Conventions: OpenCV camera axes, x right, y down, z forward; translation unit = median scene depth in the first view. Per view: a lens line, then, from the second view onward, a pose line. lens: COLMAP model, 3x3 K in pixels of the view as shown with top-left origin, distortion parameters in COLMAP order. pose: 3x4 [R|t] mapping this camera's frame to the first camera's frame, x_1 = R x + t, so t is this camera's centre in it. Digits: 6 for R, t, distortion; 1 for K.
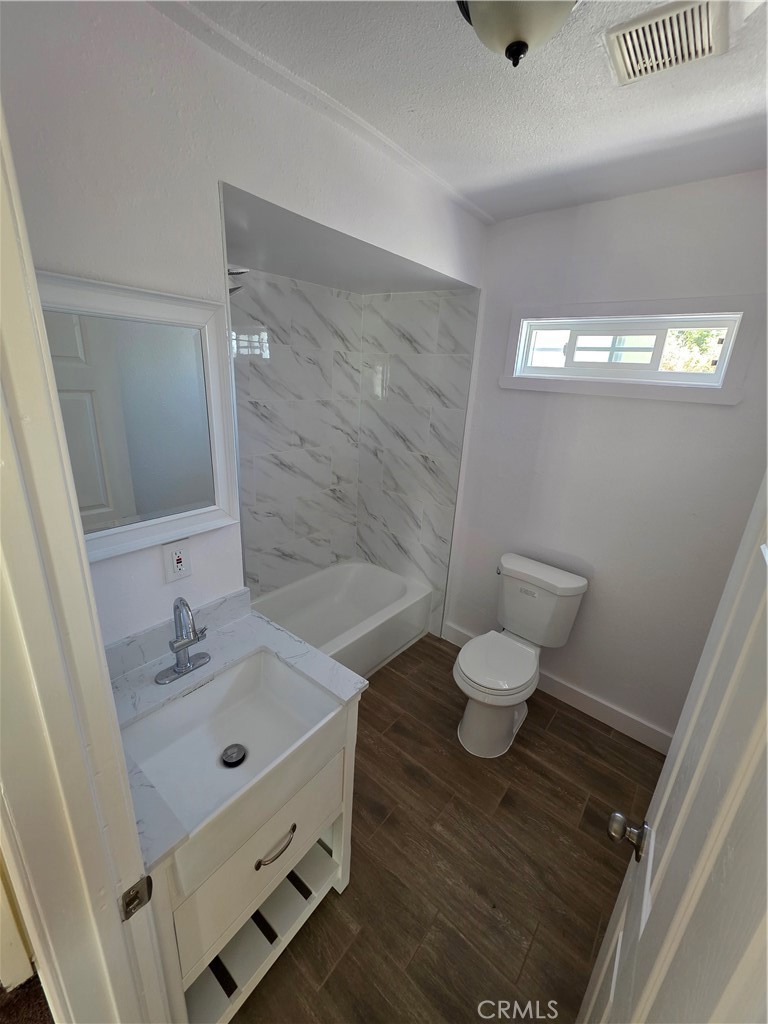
lens RADIAL K [[409.8, 0, 385.7], [0, 409.8, 508.7], [0, 0, 1]] dist [0.004434, 0.000415]
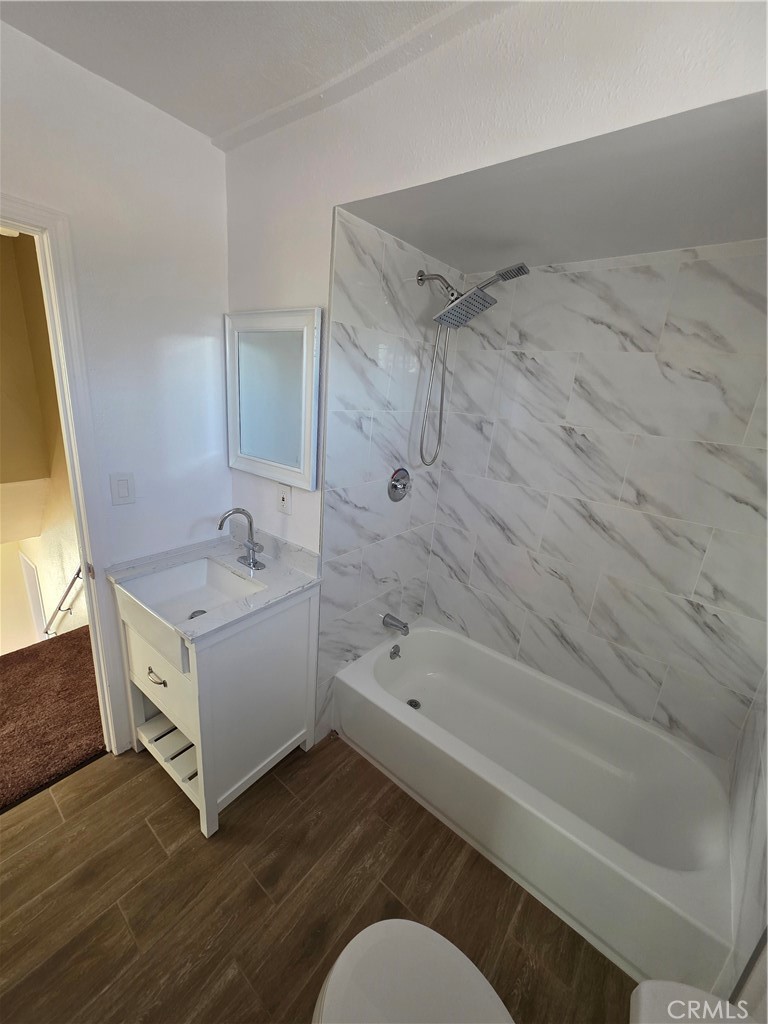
lens RADIAL K [[409.8, 0, 386.4], [0, 409.8, 508.8], [0, 0, 1]] dist [0.004434, 0.000415]
pose [[0.020705, 0.234603, -0.971871, 0.432832], [-0.388362, 0.897631, 0.208408, -0.134355], [0.921274, 0.373122, 0.109696, 0.587348]]
